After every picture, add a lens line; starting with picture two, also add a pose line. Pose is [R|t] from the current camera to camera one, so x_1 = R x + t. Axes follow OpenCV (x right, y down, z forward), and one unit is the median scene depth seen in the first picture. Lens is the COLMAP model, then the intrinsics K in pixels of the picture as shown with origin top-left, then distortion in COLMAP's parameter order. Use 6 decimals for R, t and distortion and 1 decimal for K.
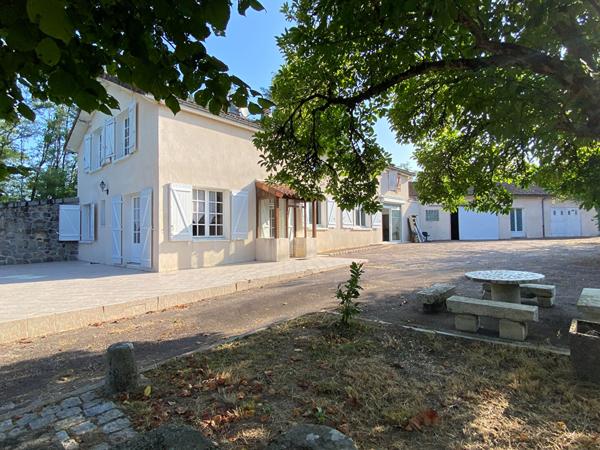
lens RADIAL K [[336.4, 0, 300.0], [0, 336.4, 225.0], [0, 0, 1]] dist [0.035838, -0.037468]
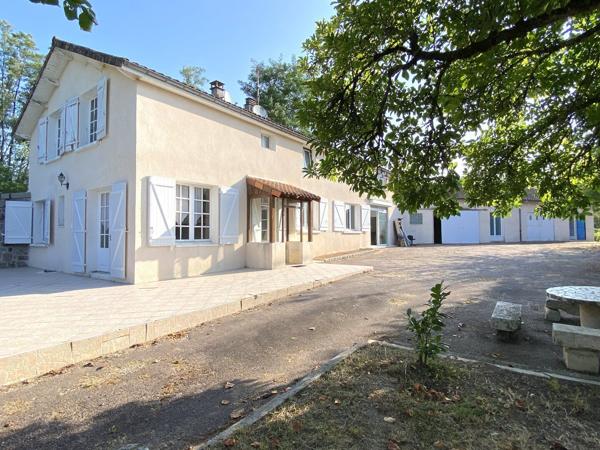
lens RADIAL K [[336.4, 0, 300.0], [0, 336.4, 225.0], [0, 0, 1]] dist [0.035838, -0.037468]
pose [[0.994937, 0.010032, 0.099997, -0.086542], [-0.009518, 0.999939, -0.005621, -0.002594], [-0.100047, 0.004641, 0.994972, 0.120543]]
